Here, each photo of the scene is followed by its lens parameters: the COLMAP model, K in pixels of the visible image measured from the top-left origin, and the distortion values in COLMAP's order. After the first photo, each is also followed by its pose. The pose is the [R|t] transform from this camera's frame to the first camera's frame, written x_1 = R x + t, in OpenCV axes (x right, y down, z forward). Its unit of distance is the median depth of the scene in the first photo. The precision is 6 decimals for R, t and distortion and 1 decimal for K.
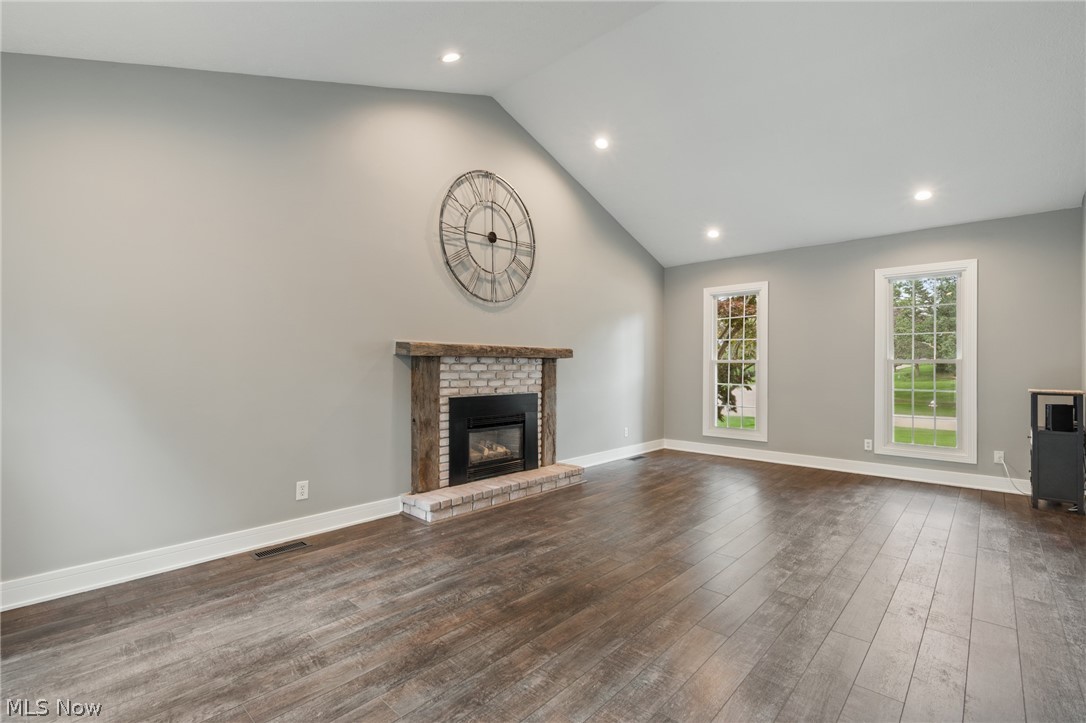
lens RADIAL K [[485.4, 0, 547.3], [0, 485.4, 362.8], [0, 0, 1]] dist [0.001434, -0.001395]
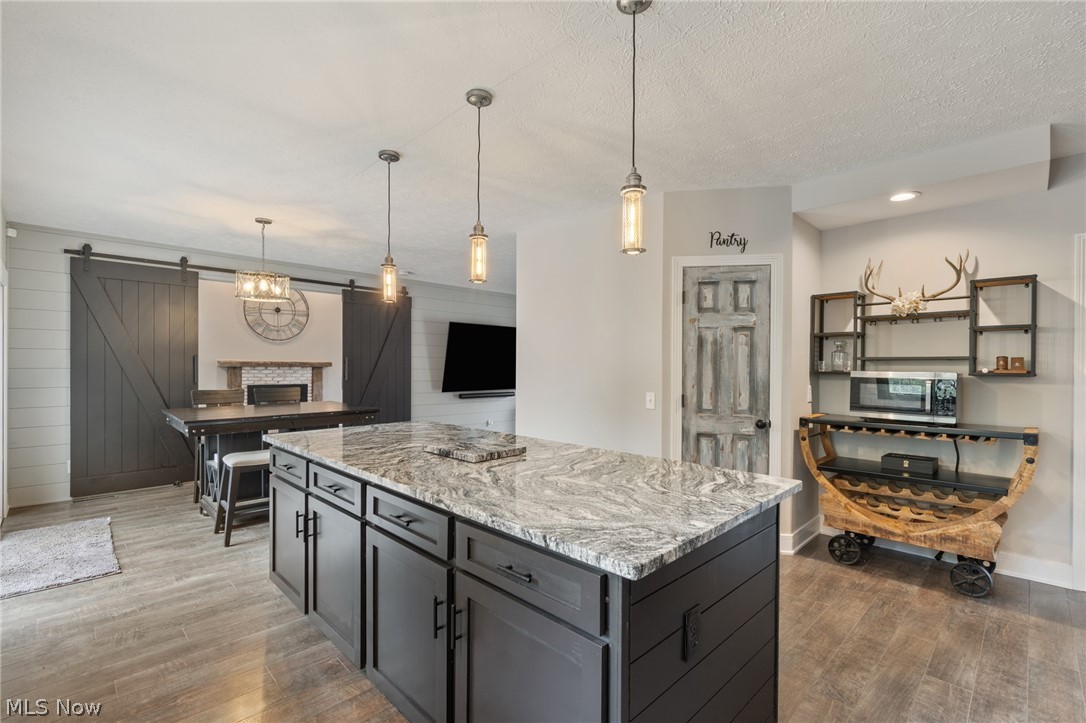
lens RADIAL K [[485.4, 0, 544.4], [0, 485.4, 364.1], [0, 0, 1]] dist [0.001434, -0.001395]
pose [[0.998966, 0.000618, -0.045465, 1.188473], [-0.000569, 0.999999, 0.001090, -0.026834], [0.045466, -0.001063, 0.998965, -1.102449]]
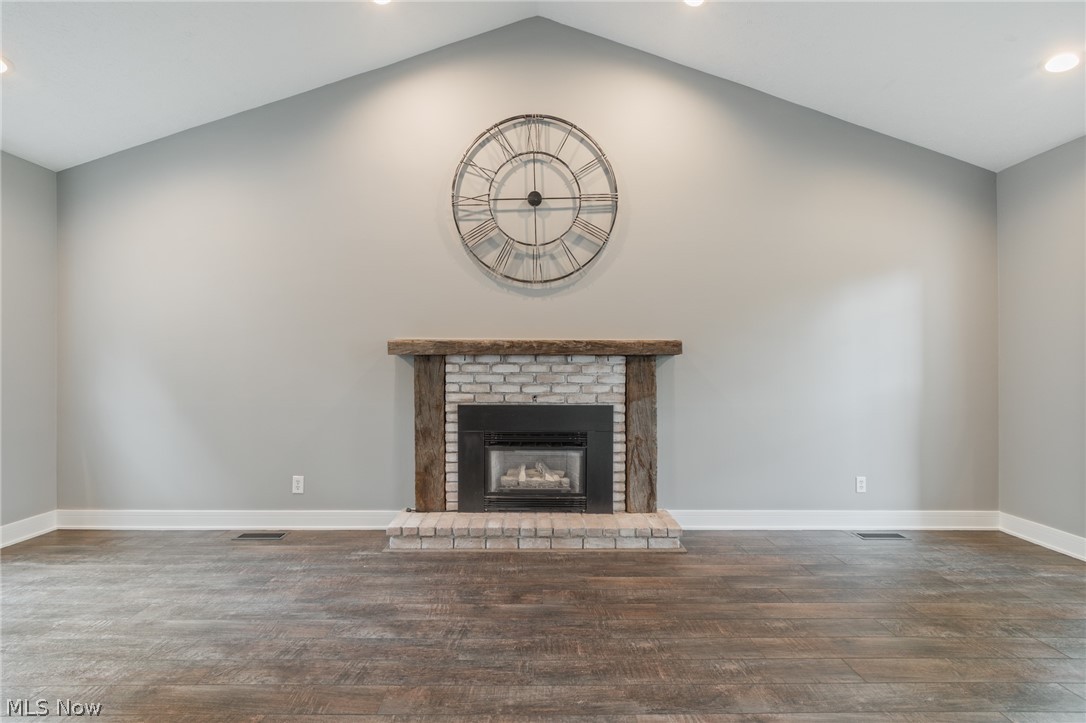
lens RADIAL K [[485.4, 0, 543.2], [0, 485.4, 366.2], [0, 0, 1]] dist [0.001434, -0.001395]
pose [[0.682272, 0.001753, -0.731096, 0.472779], [0.004685, 0.999966, 0.006770, 0.000472], [0.731083, -0.008044, 0.682241, 0.503911]]
